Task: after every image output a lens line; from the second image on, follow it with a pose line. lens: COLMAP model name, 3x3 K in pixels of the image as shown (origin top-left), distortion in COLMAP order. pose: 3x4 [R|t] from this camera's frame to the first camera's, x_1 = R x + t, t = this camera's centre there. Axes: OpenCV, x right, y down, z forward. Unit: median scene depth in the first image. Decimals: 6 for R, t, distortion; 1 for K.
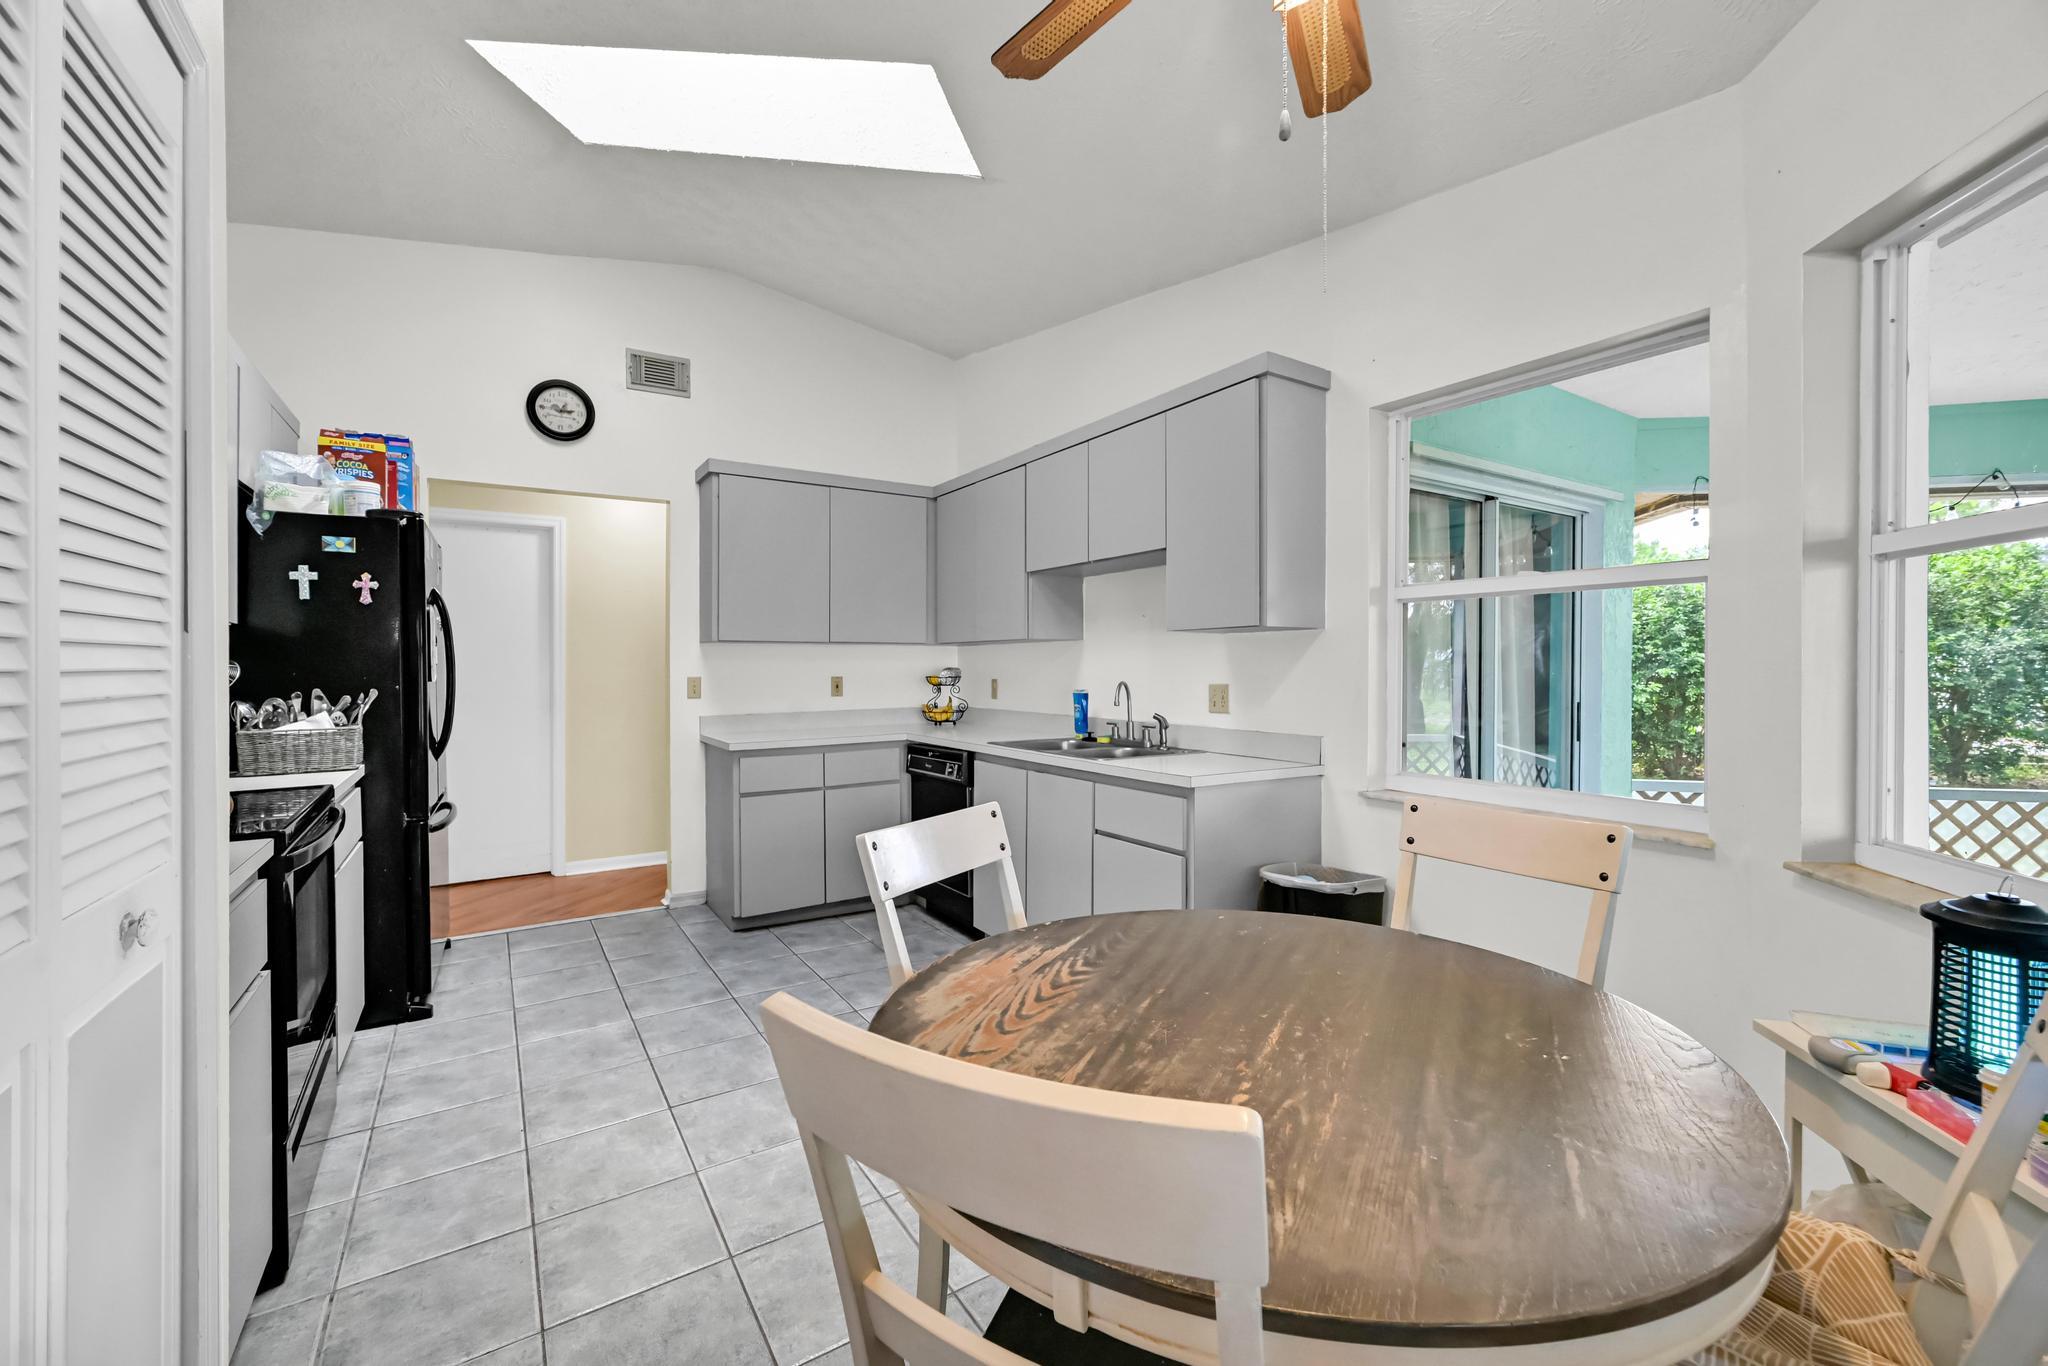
lens RADIAL K [[827.9, 0, 1045.5], [0, 827.9, 673.8], [0, 0, 1]] dist [0.000436, -0.000364]
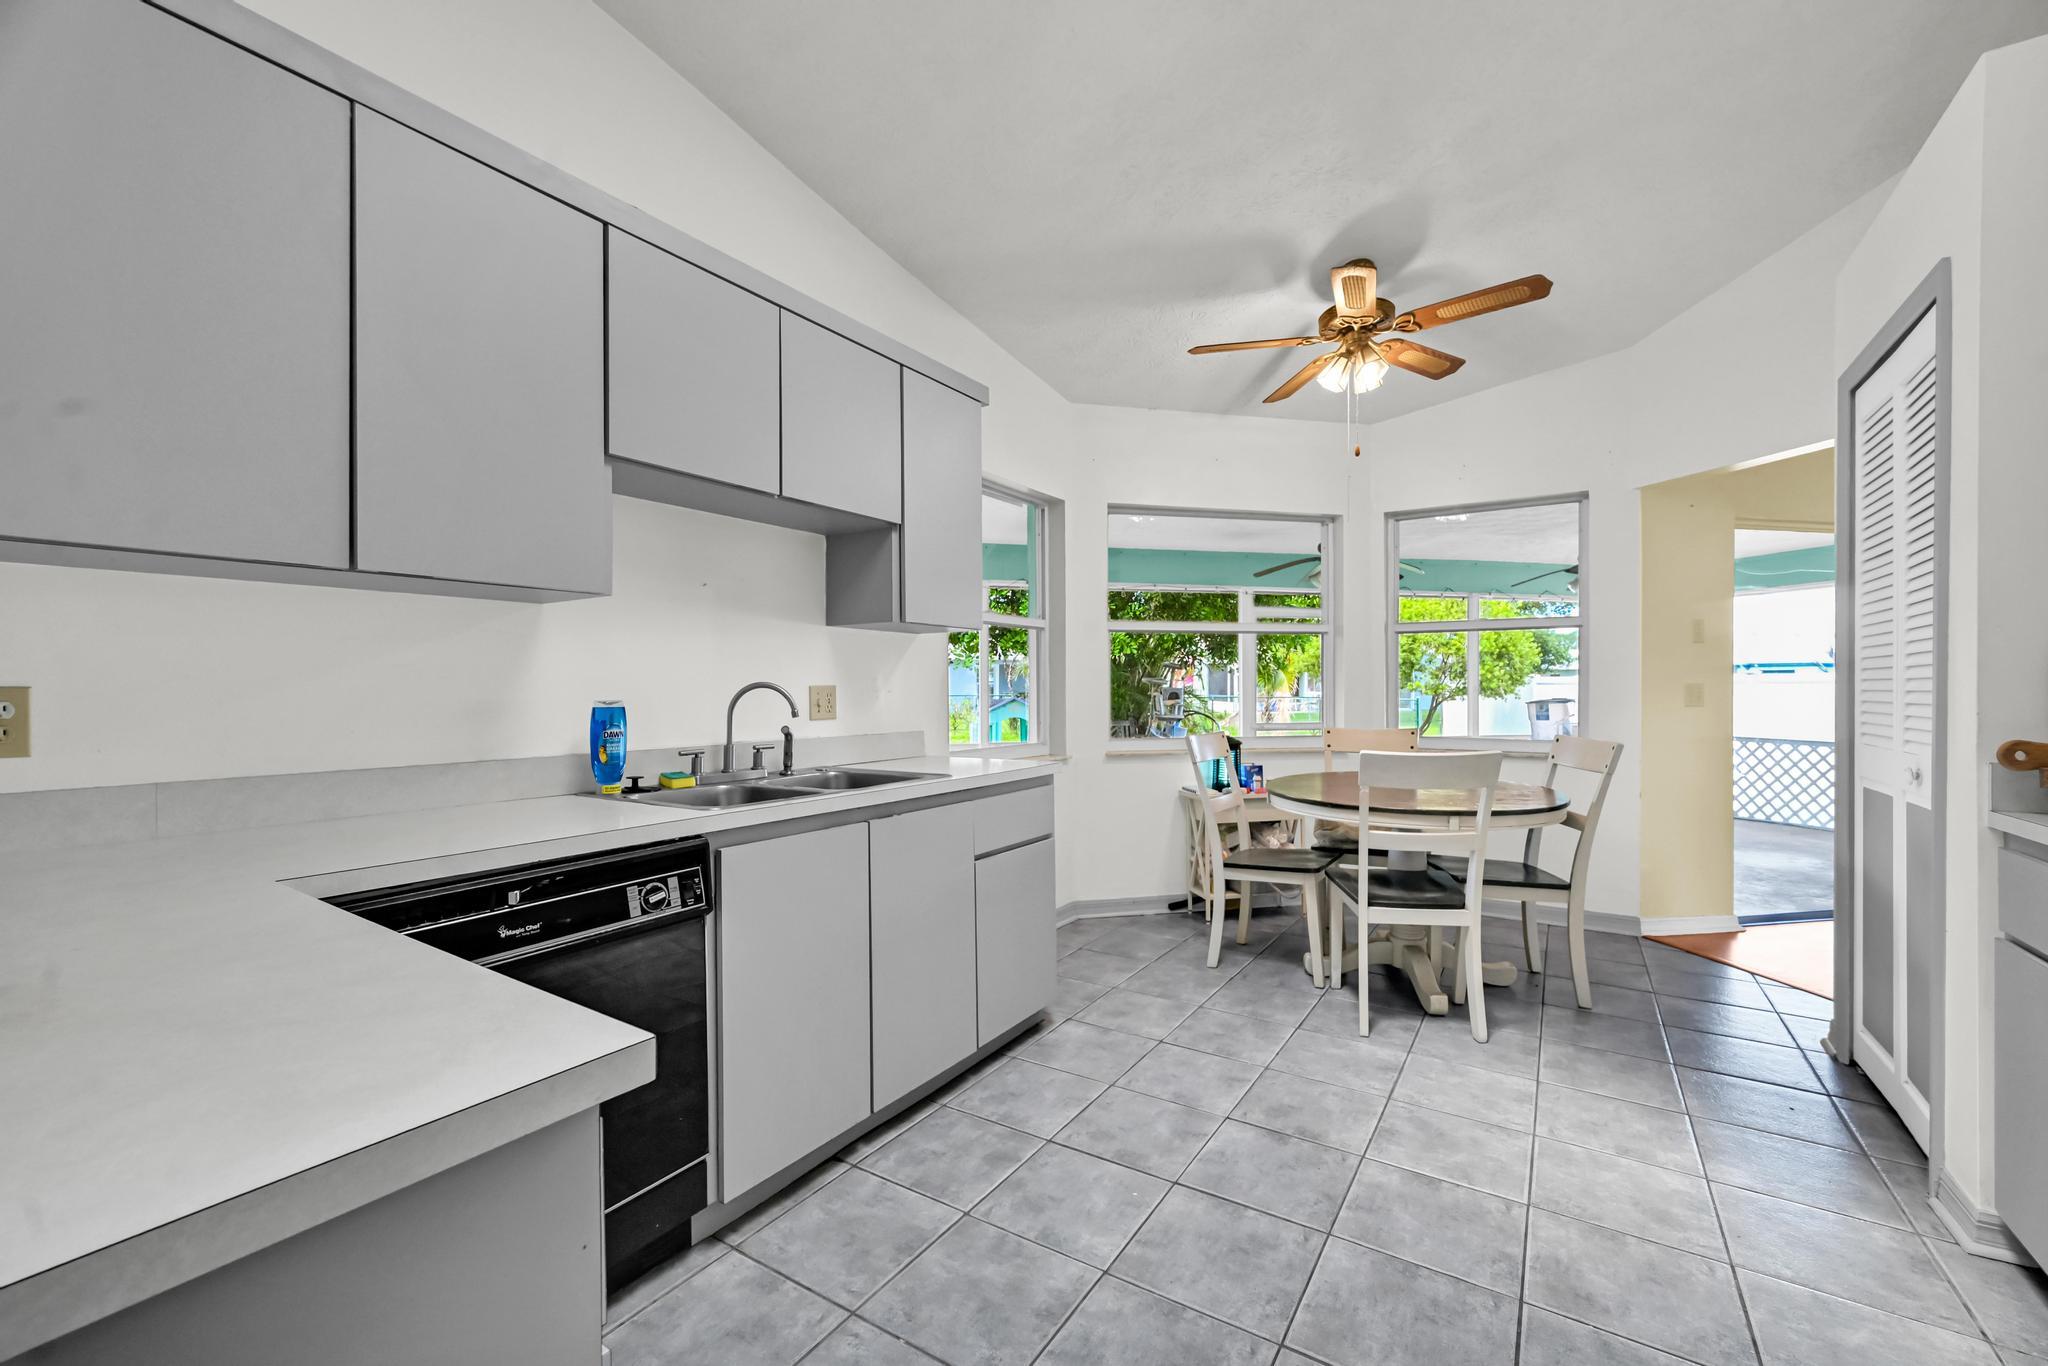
lens RADIAL K [[827.9, 0, 1040.0], [0, 827.9, 684.8], [0, 0, 1]] dist [0.000436, -0.000364]
pose [[-0.416204, 0.002902, 0.909267, -0.645595], [0.012905, 0.999913, 0.002715, 0.014680], [-0.909180, 0.012864, -0.416205, 1.201712]]
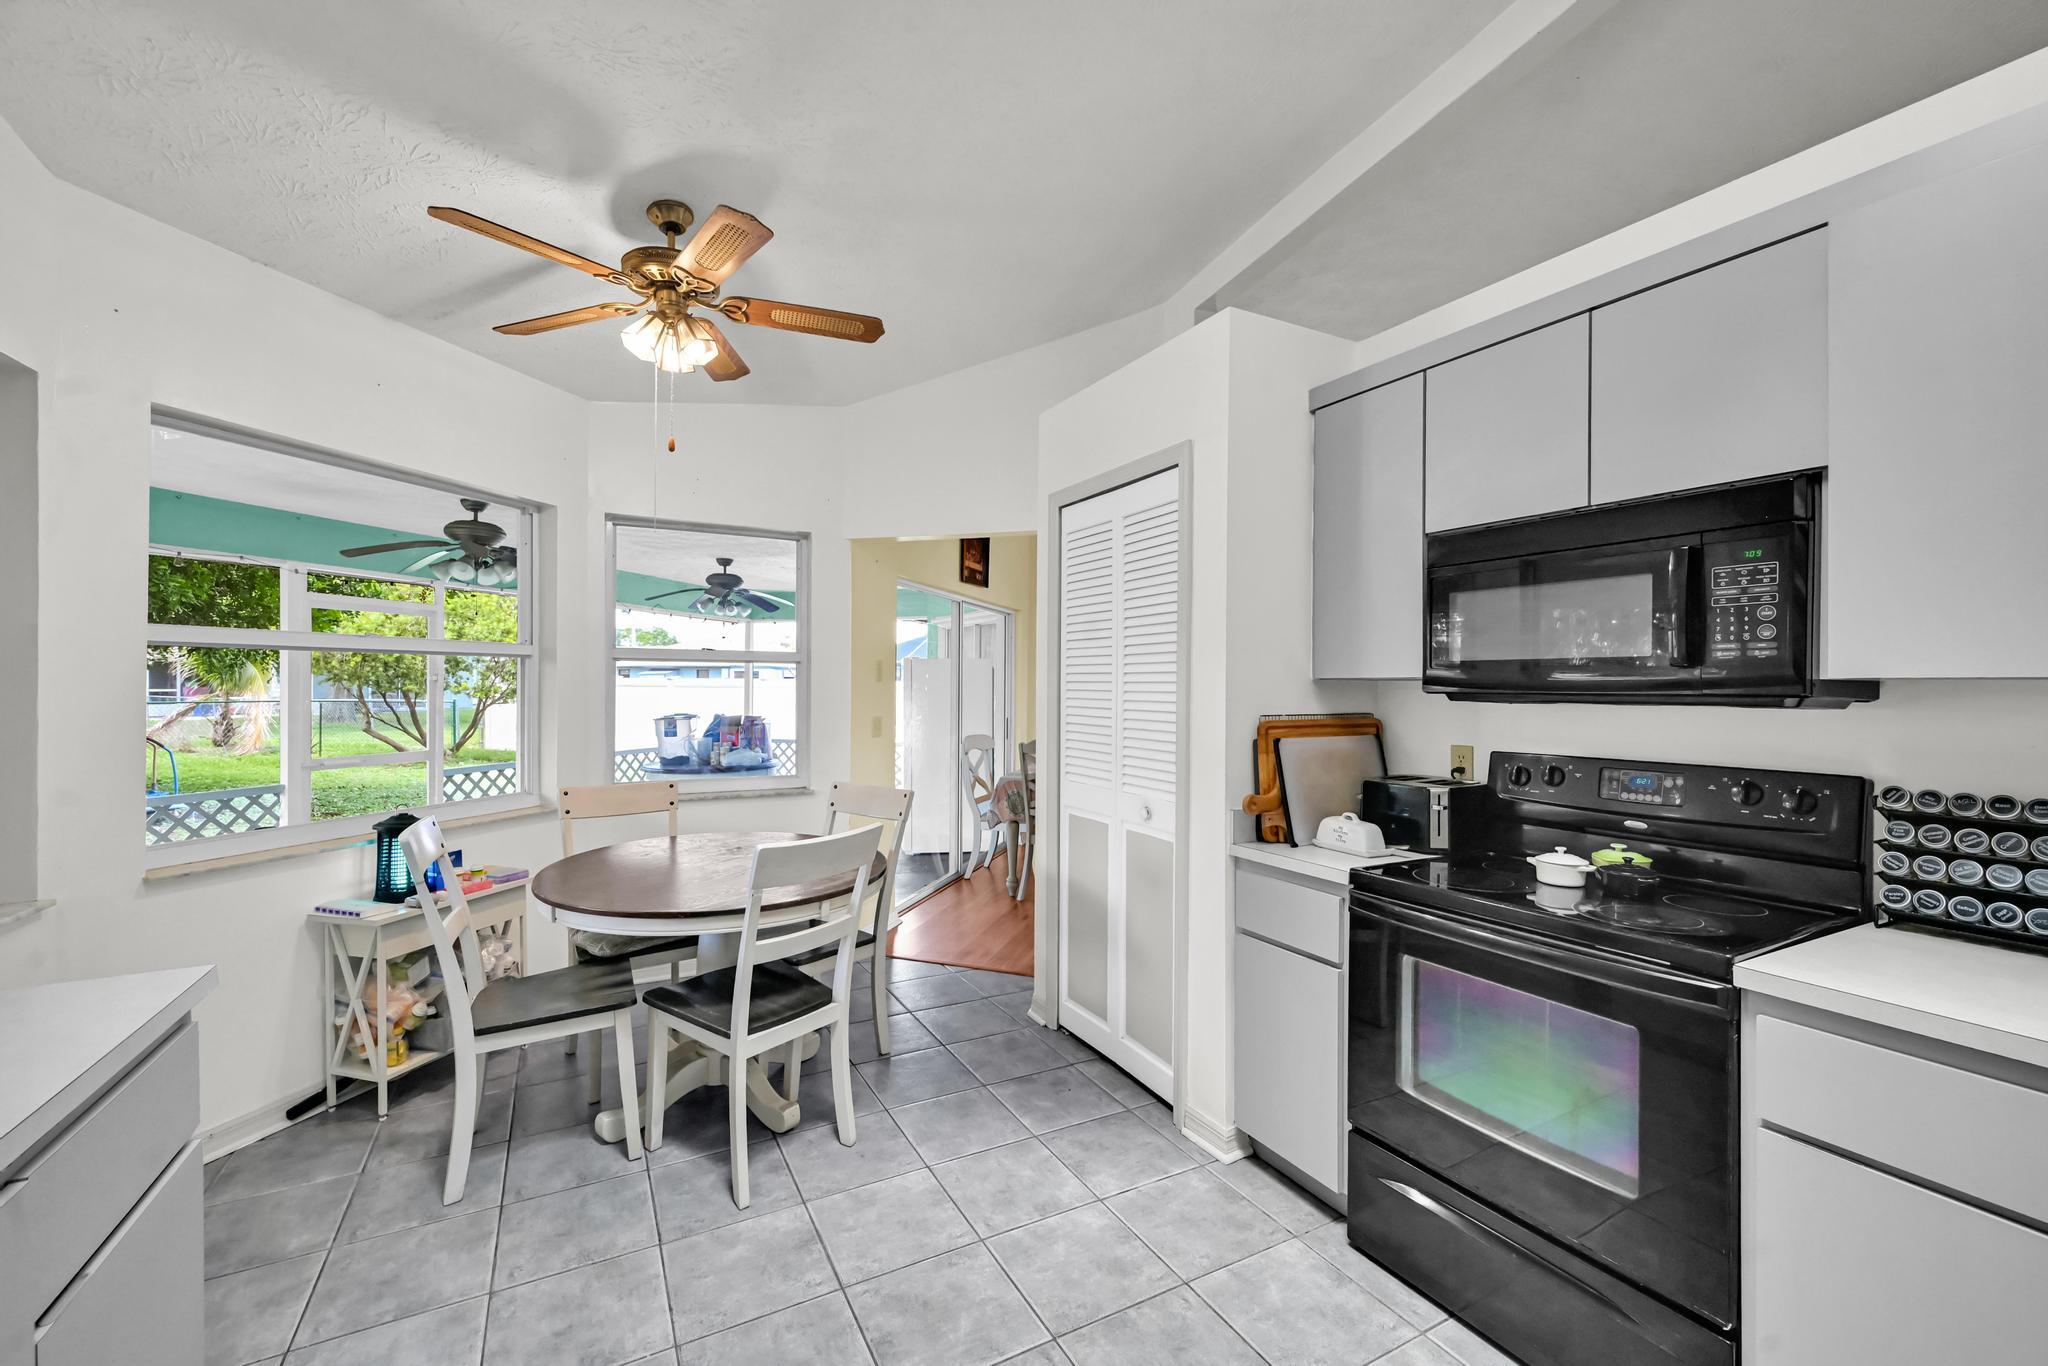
lens RADIAL K [[827.9, 0, 1025.0], [0, 827.9, 682.1], [0, 0, 1]] dist [0.000436, -0.000364]
pose [[-0.996881, -0.010392, 0.078237, -0.290092], [-0.009652, 0.999905, 0.009832, -0.046972], [-0.078332, 0.009046, -0.996886, 1.190650]]
